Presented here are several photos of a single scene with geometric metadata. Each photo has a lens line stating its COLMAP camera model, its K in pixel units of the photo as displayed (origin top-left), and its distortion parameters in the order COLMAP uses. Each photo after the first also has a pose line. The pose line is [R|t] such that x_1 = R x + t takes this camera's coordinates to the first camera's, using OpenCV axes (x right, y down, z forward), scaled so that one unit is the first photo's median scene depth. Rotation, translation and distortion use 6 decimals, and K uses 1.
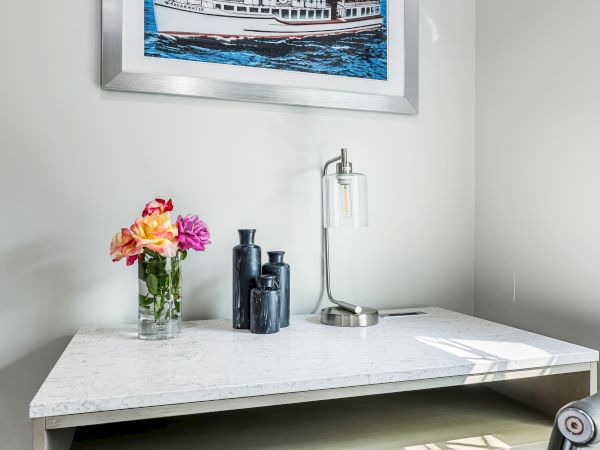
lens RADIAL K [[487.8, 0, 299.1], [0, 487.8, 227.5], [0, 0, 1]] dist [-0.001965, 0.000090]
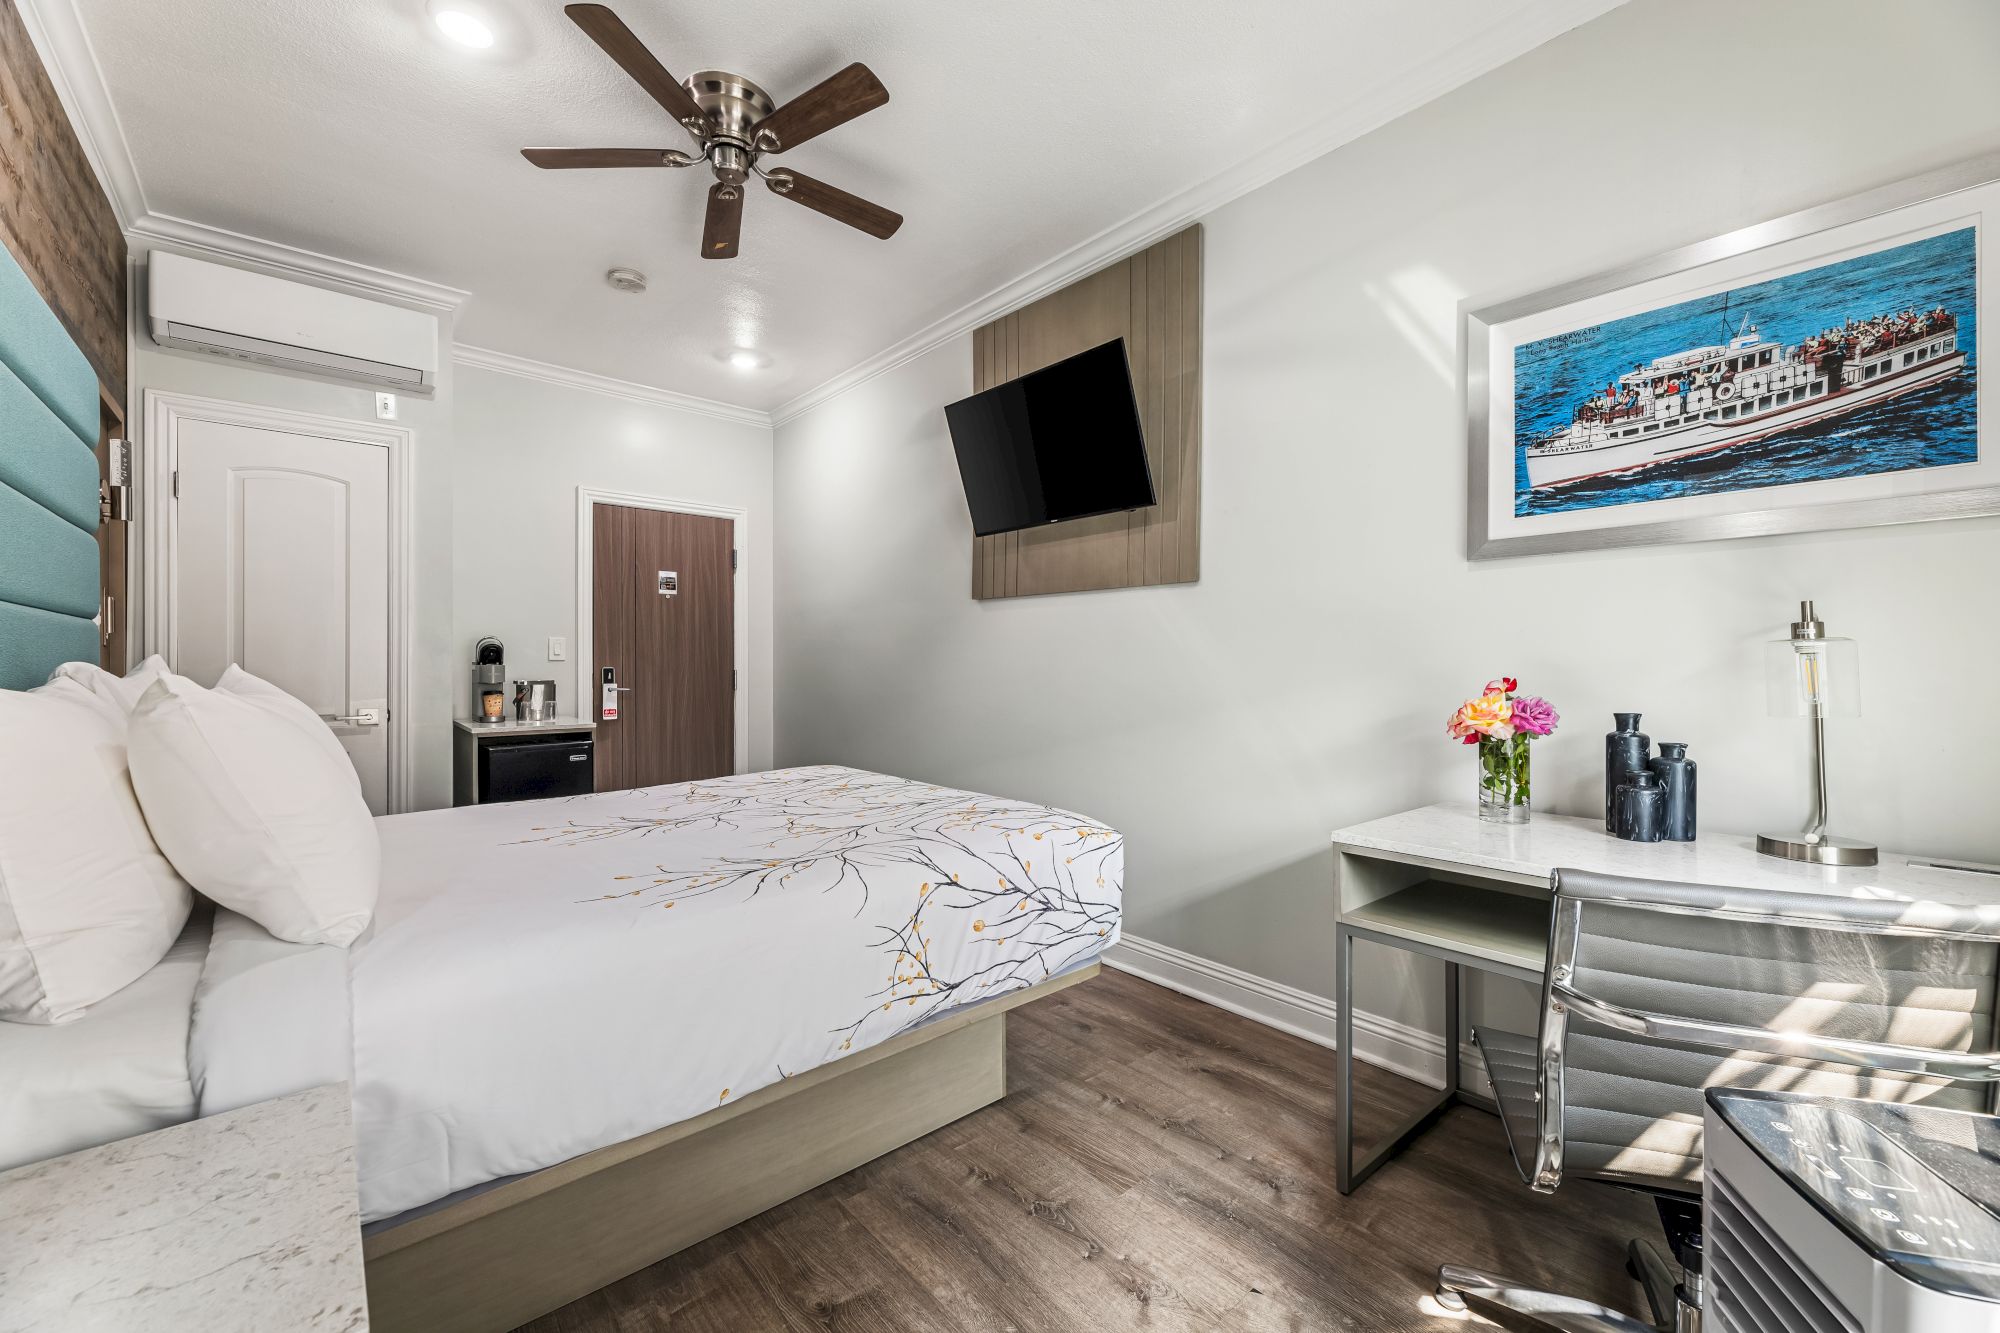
lens RADIAL K [[806.1, 0, 1000.5], [0, 806.1, 671.5], [0, 0, 1]] dist [0.000725, 0.000147]
pose [[0.401951, 0.003411, -0.915655, 0.631507], [-0.001246, 0.999994, 0.003178, -0.062044], [0.915661, -0.000136, 0.401952, -0.456754]]
